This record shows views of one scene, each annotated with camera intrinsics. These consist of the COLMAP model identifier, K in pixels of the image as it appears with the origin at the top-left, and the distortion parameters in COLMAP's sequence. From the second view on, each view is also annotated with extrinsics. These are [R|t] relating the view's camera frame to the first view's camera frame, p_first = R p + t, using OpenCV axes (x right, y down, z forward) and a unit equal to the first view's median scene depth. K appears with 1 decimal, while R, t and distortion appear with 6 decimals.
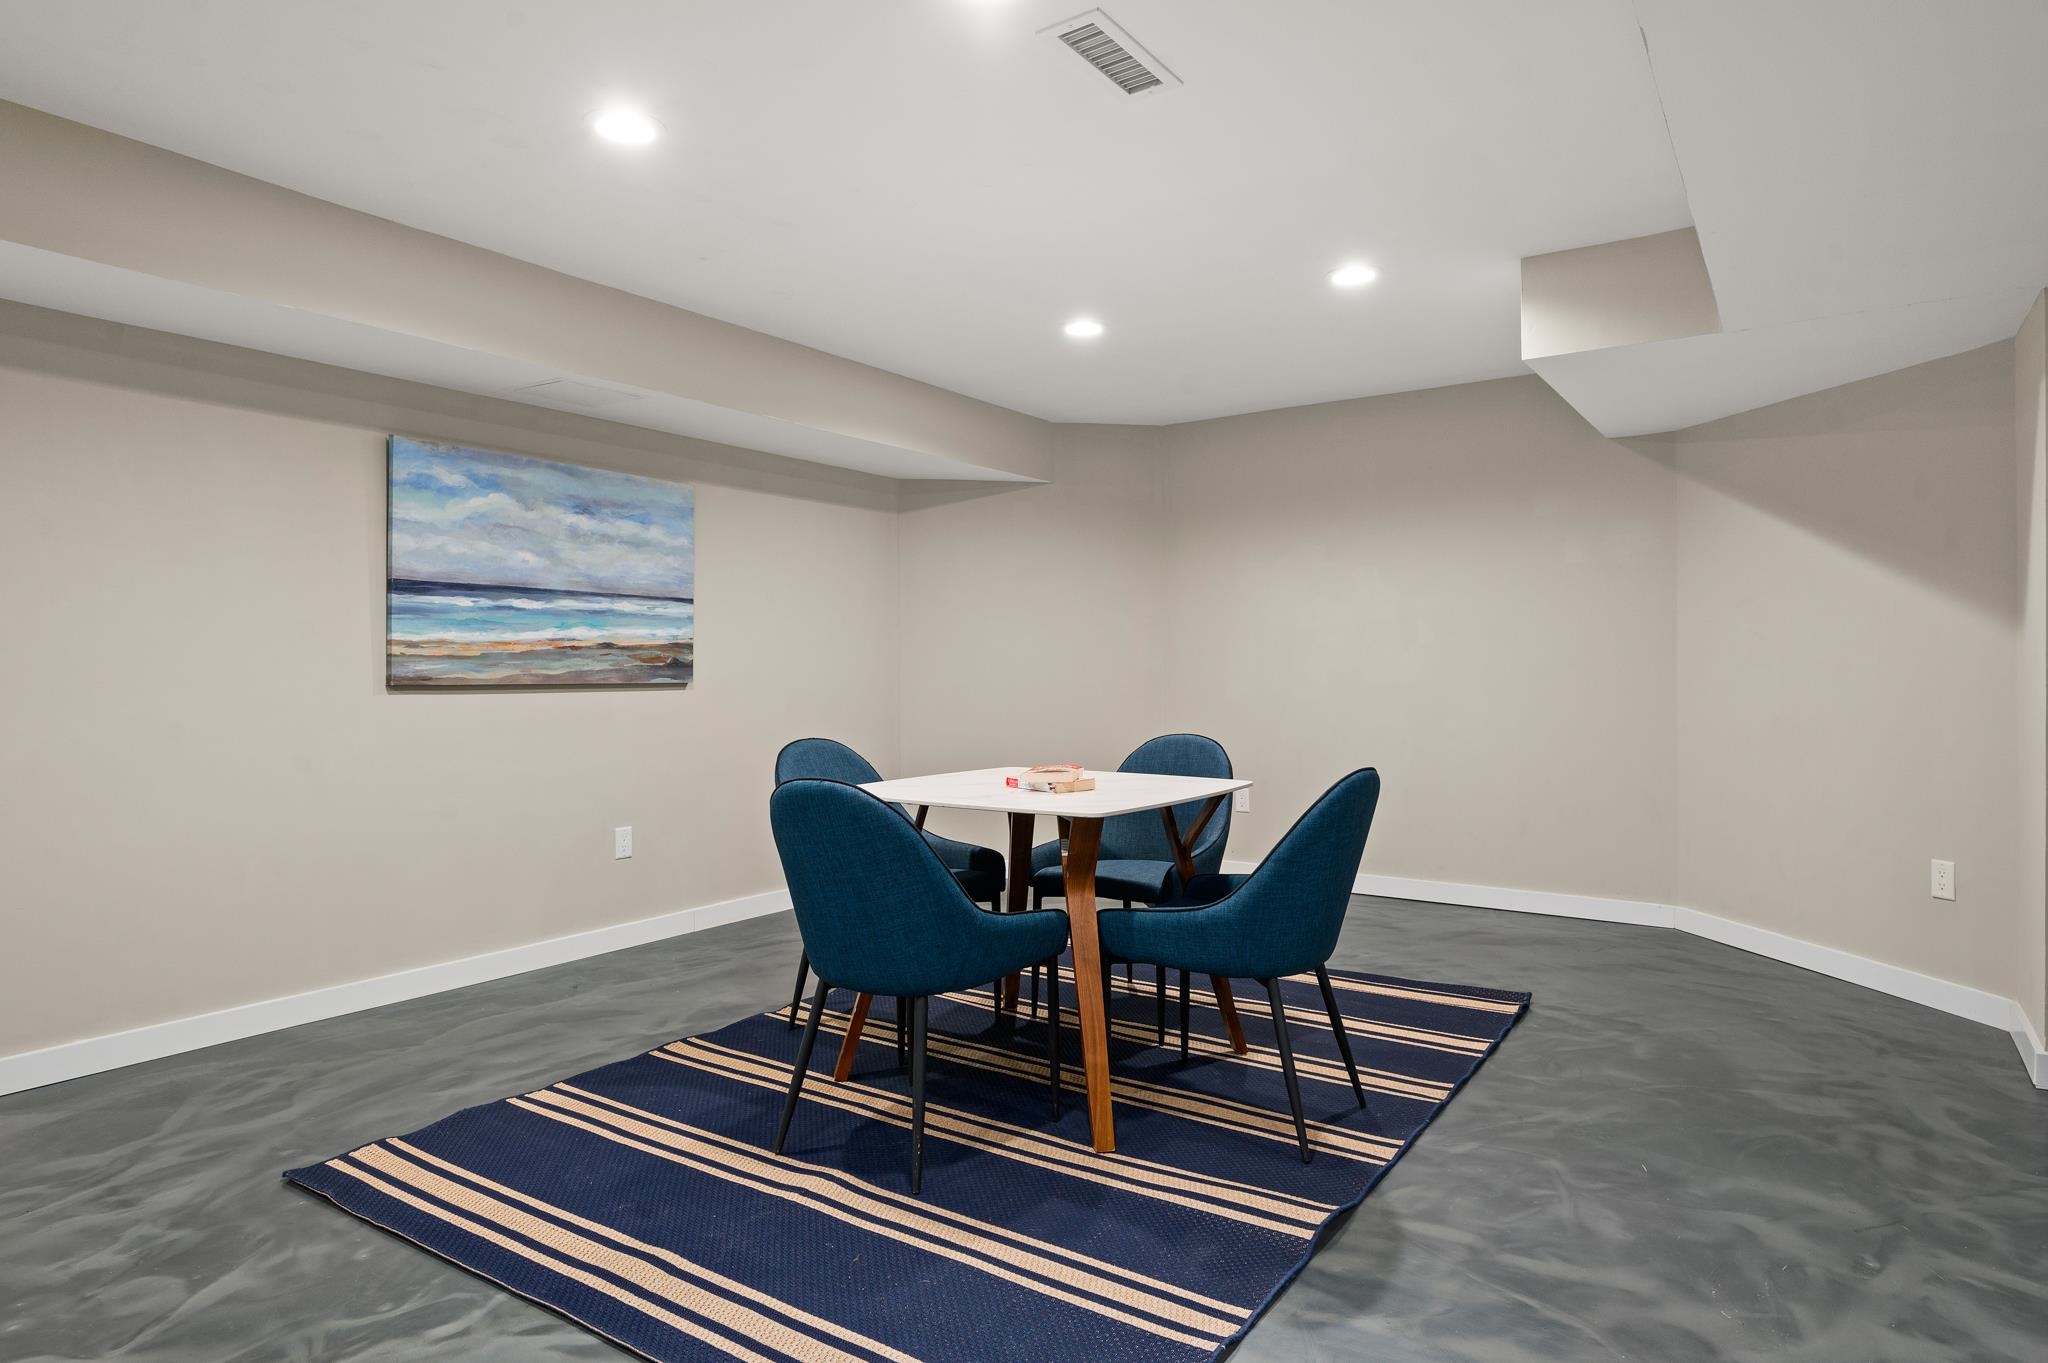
lens RADIAL K [[1162.3, 0, 1025.6], [0, 1162.3, 673.4], [0, 0, 1]] dist [0.000561, -0.000099]
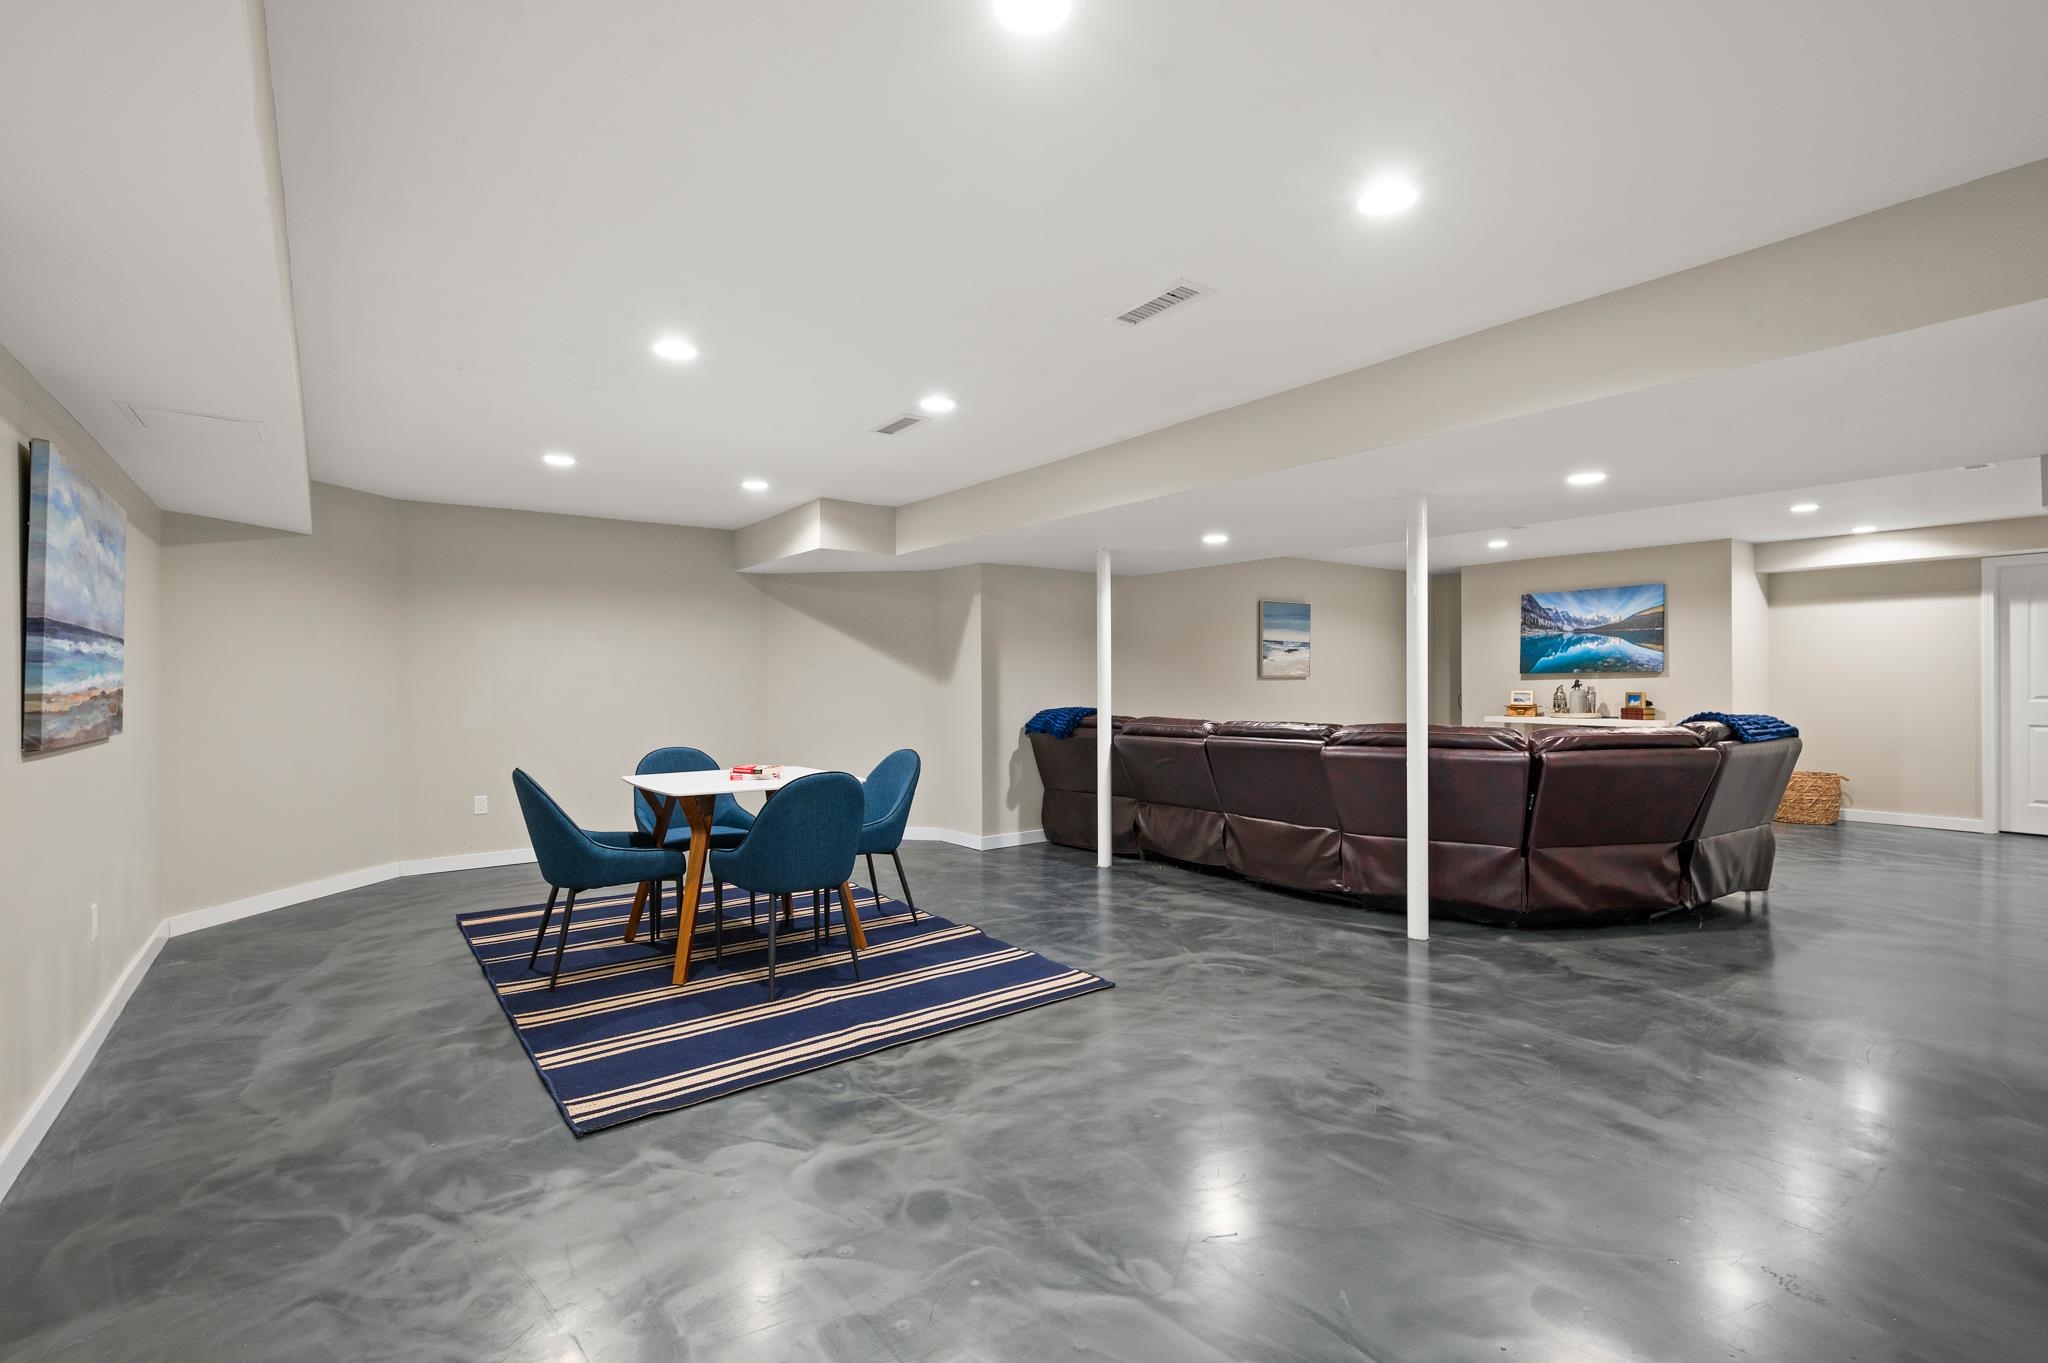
lens RADIAL K [[928.4, 0, 1028.9], [0, 928.4, 670.9], [0, 0, 1]] dist [0.000444, 0.000126]
pose [[0.312717, 0.011817, 0.949773, -1.081091], [0.009863, 0.999828, -0.015688, -0.031782], [-0.949795, 0.014274, 0.312547, 0.172392]]
